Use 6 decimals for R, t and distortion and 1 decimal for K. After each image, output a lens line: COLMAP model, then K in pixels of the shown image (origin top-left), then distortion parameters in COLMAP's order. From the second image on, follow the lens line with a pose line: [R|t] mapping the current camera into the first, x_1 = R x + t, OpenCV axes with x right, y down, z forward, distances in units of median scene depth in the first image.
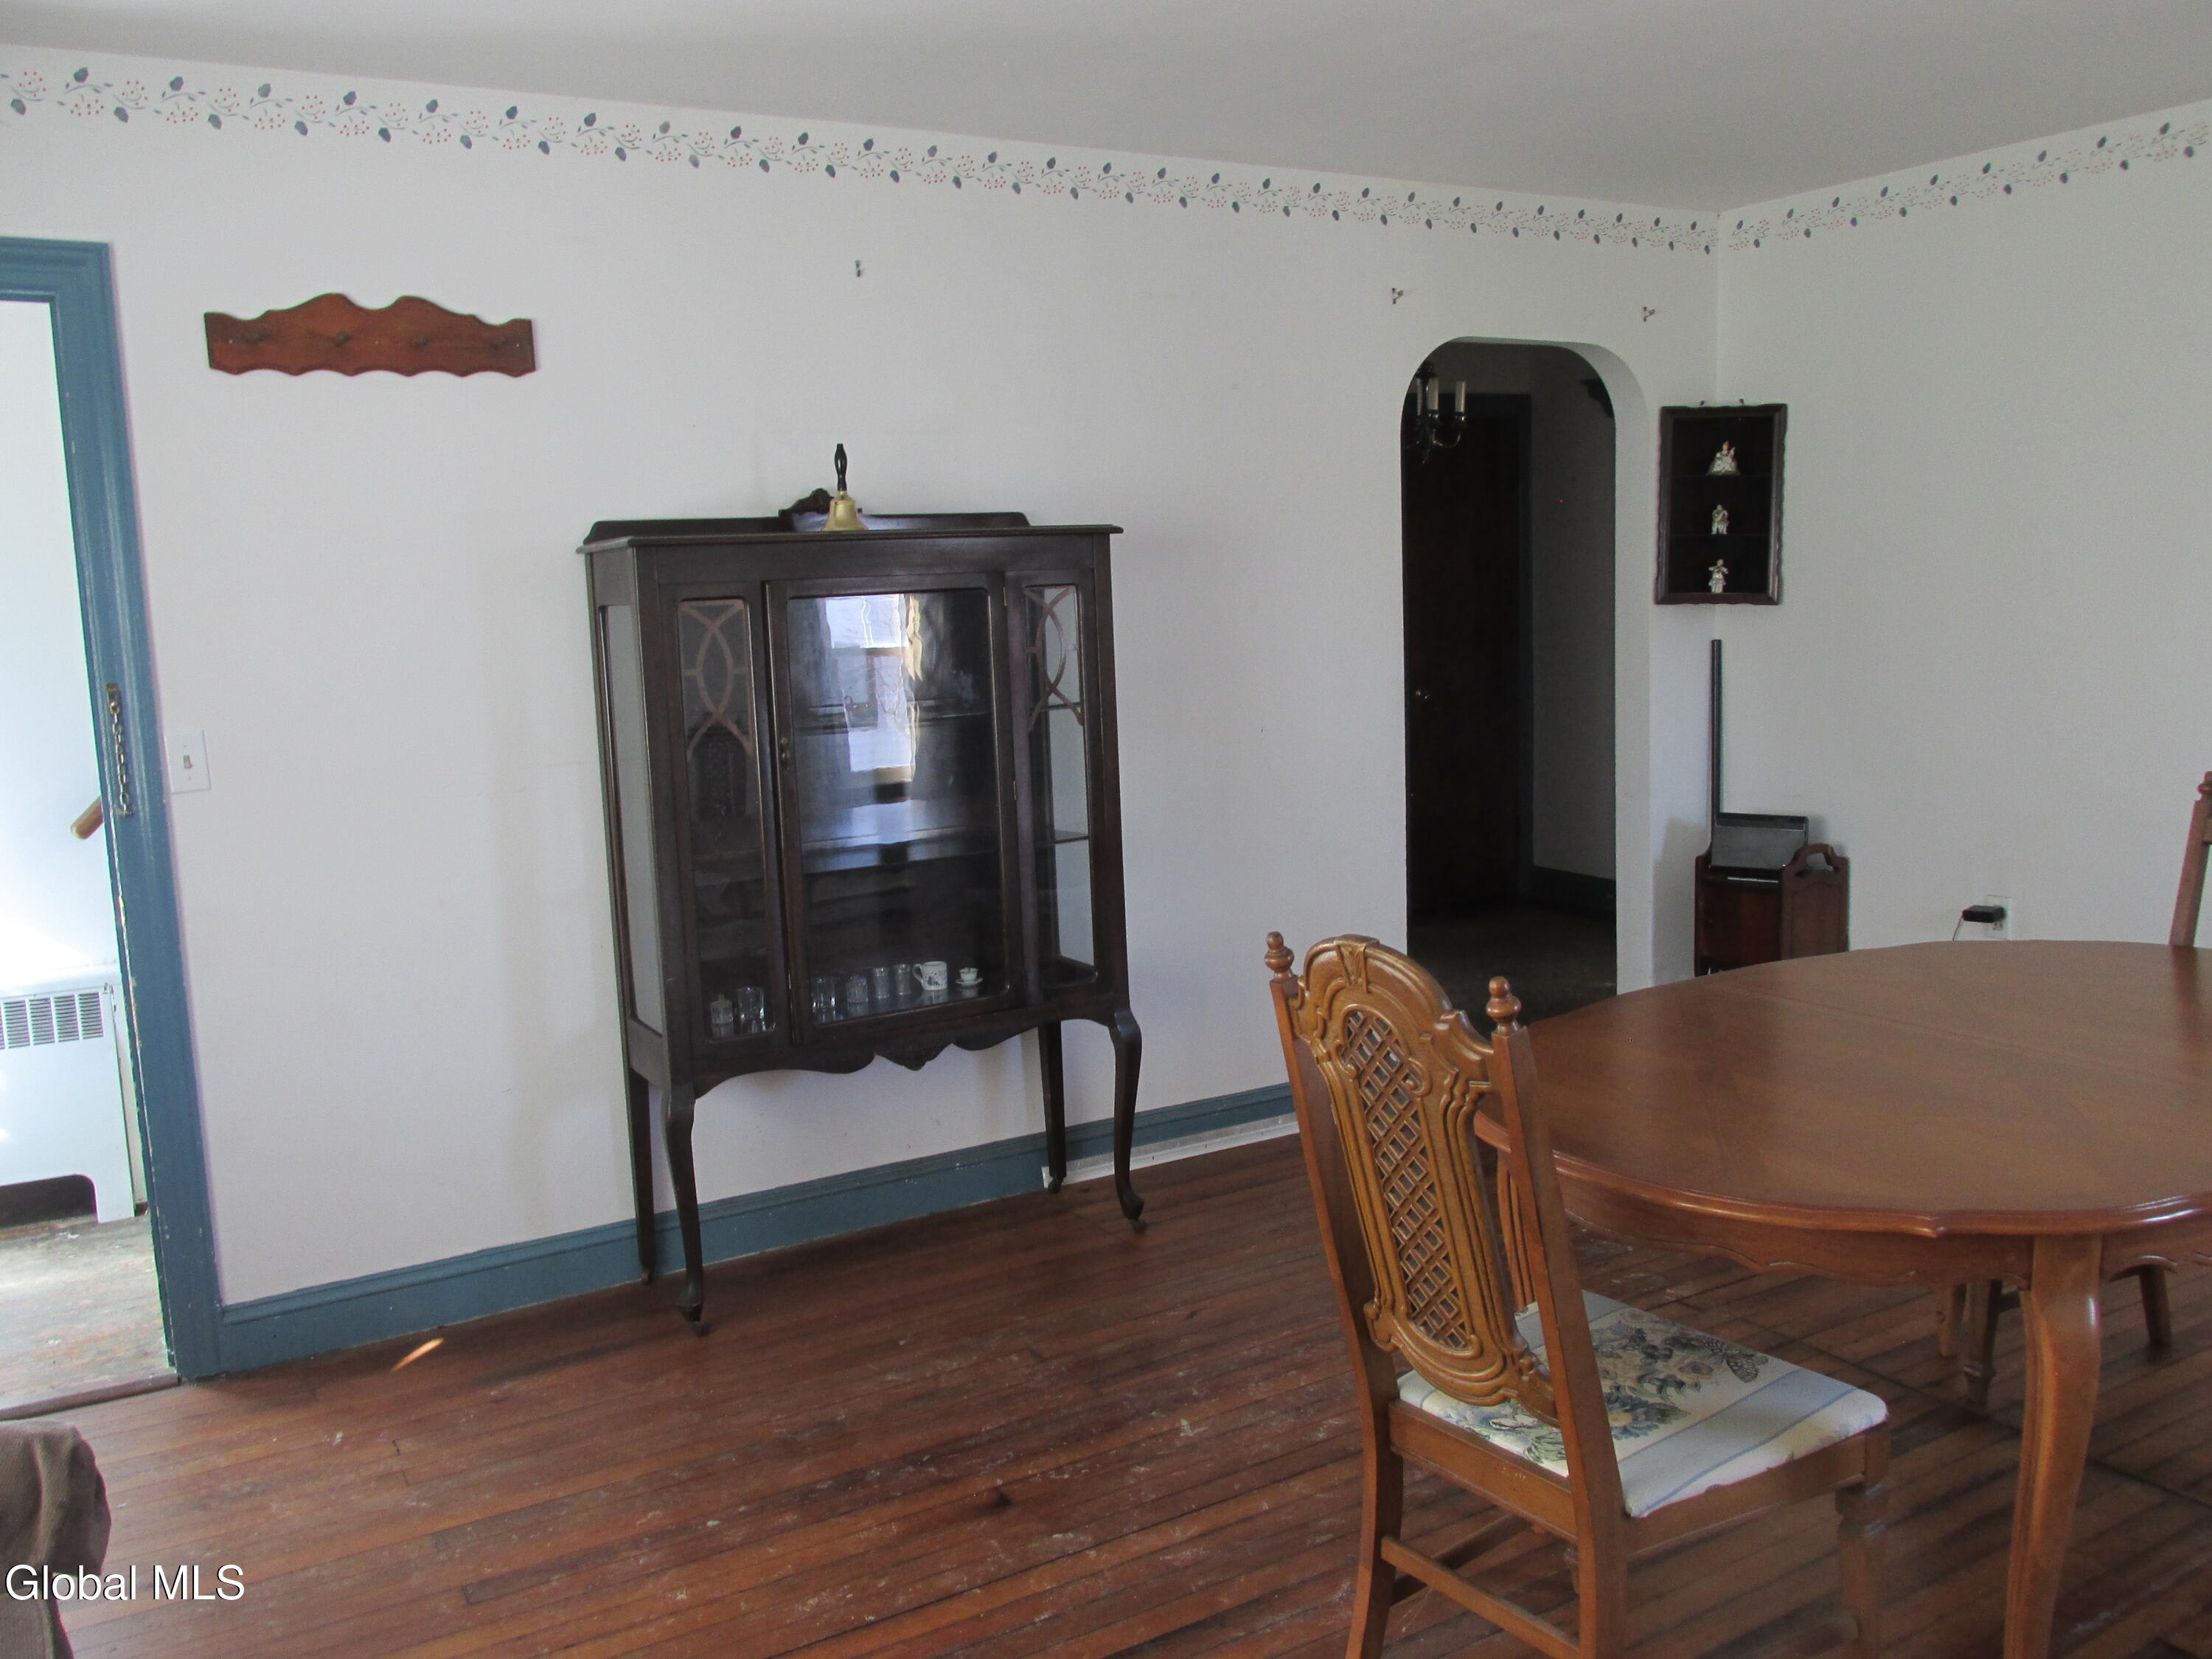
lens RADIAL K [[1821.3, 0, 1100.7], [0, 1821.3, 842.6], [0, 0, 1]] dist [0.043055, 0.019248]
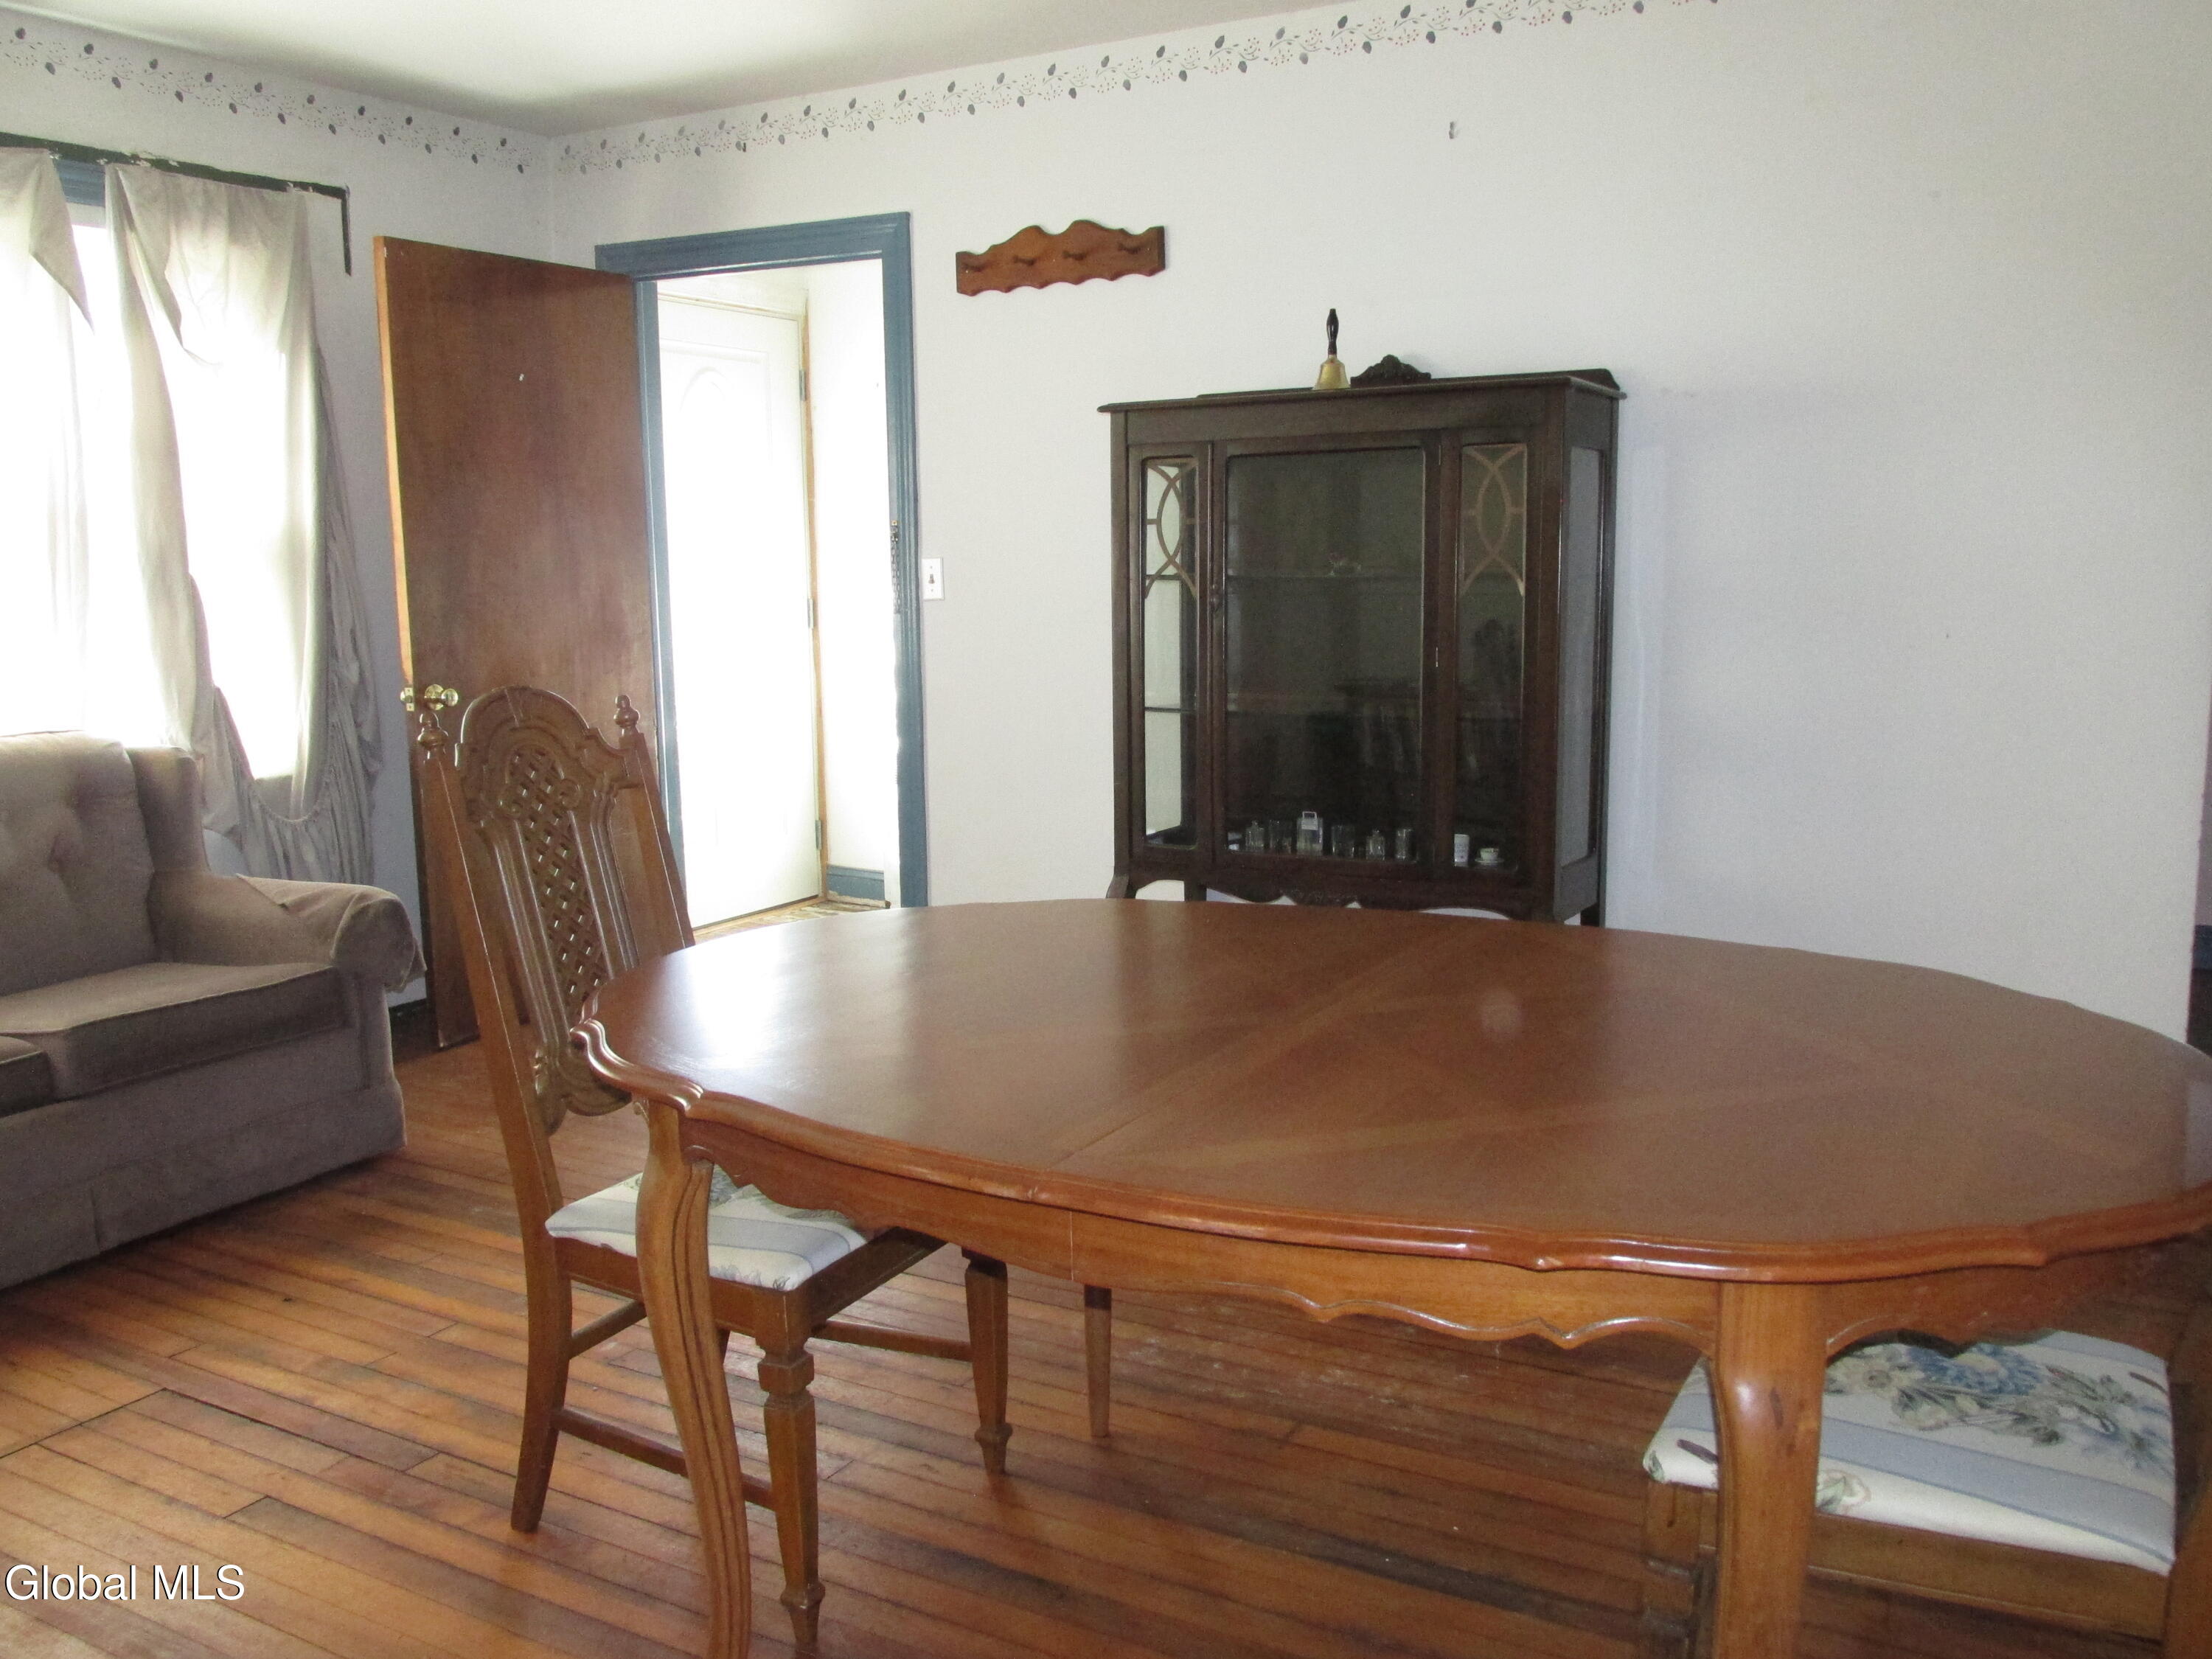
lens RADIAL K [[1821.3, 0, 1095.2], [0, 1821.3, 817.3], [0, 0, 1]] dist [0.043055, 0.019248]
pose [[0.520711, 0.188862, -0.832581, 0.767115], [-0.114411, 0.981864, 0.151170, -0.086208], [0.846032, 0.016541, 0.532875, 0.350080]]
